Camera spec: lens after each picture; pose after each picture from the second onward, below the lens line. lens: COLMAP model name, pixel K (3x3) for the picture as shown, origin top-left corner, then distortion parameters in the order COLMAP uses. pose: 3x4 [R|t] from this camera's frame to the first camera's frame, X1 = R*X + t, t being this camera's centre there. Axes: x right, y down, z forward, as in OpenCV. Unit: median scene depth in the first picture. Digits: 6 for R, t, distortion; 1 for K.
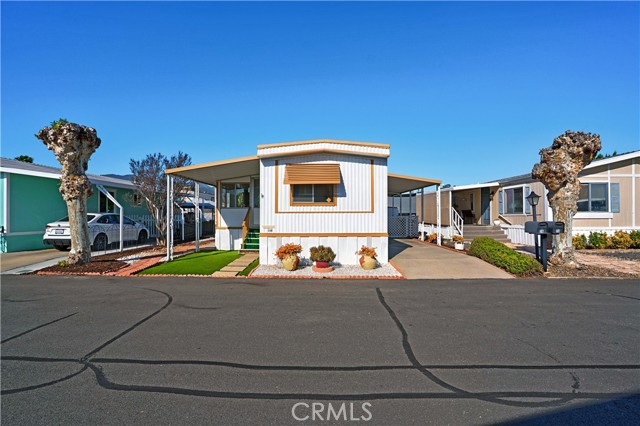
lens RADIAL K [[315.8, 0, 320.9], [0, 315.8, 211.0], [0, 0, 1]] dist [-0.050374, 0.015432]
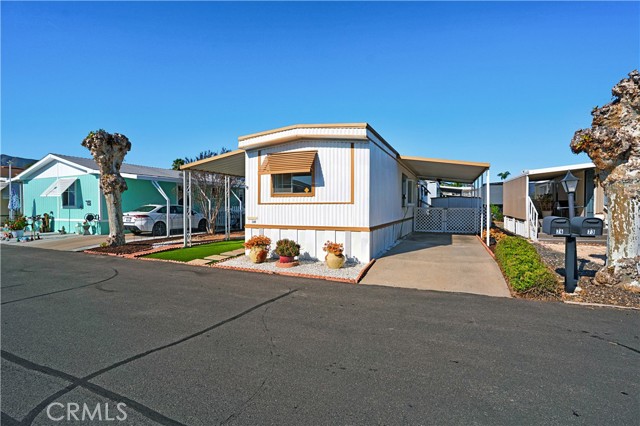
lens RADIAL K [[315.8, 0, 319.9], [0, 315.8, 211.5], [0, 0, 1]] dist [-0.050374, 0.015432]
pose [[0.921244, 0.007729, -0.388909, 0.423293], [0.003317, 0.999610, 0.027723, 0.001921], [0.388972, -0.026830, 0.920859, 0.164683]]
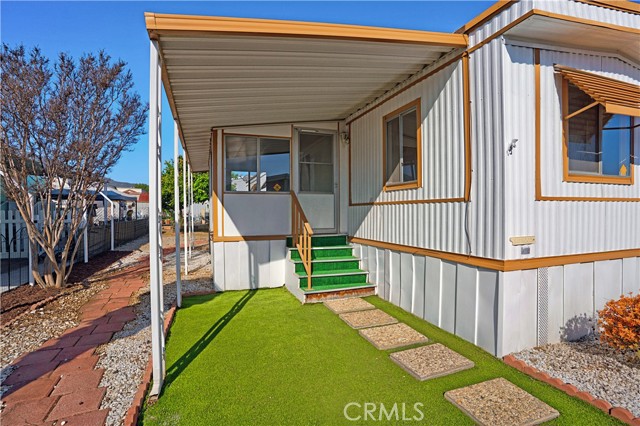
lens RADIAL K [[315.8, 0, 320.5], [0, 315.8, 214.4], [0, 0, 1]] dist [-0.050374, 0.015432]
pose [[0.932263, -0.004018, 0.361760, -0.494042], [-0.003642, 0.999783, 0.020489, 0.016057], [-0.361764, -0.020418, 0.932046, 0.775659]]
